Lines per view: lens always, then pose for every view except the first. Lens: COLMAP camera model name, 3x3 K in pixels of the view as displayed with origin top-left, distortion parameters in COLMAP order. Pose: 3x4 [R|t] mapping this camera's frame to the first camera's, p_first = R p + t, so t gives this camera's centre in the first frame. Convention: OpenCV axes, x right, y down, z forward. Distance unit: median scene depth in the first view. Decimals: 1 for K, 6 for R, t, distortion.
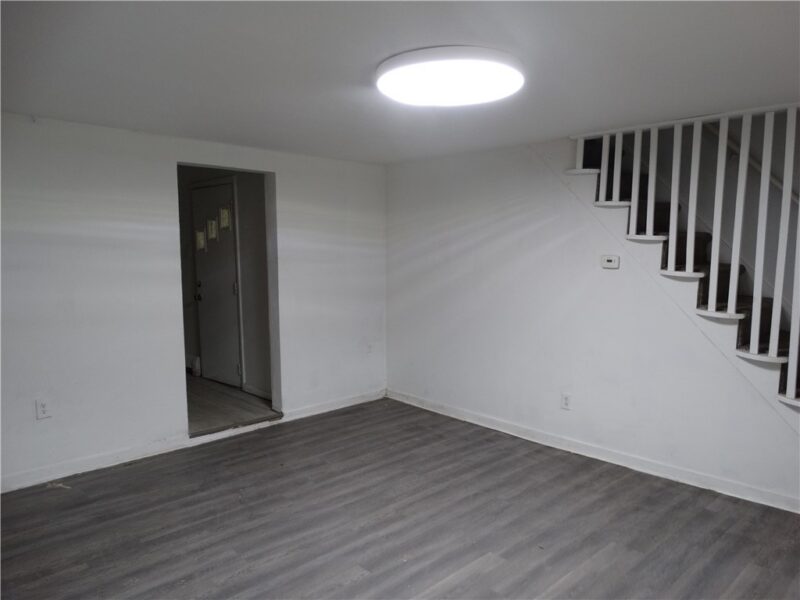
lens RADIAL K [[538.9, 0, 400.0], [0, 538.9, 301.7], [0, 0, 1]] dist [-0.011694, 0.003950]
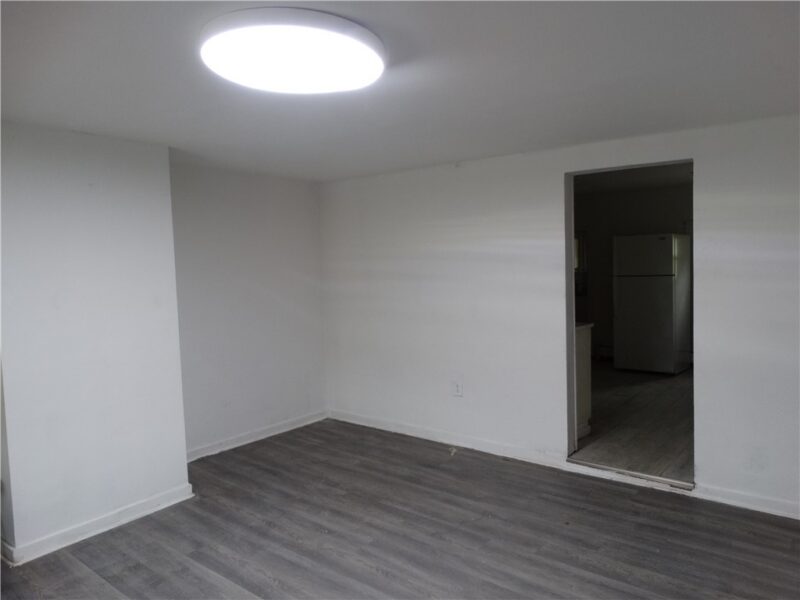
lens RADIAL K [[538.9, 0, 400.0], [0, 538.9, 298.4], [0, 0, 1]] dist [-0.011694, 0.003950]
pose [[0.192484, 0.060779, -0.979416, 0.599243], [-0.086361, 0.995257, 0.044790, -0.064406], [0.977493, 0.075962, 0.196820, 0.646855]]
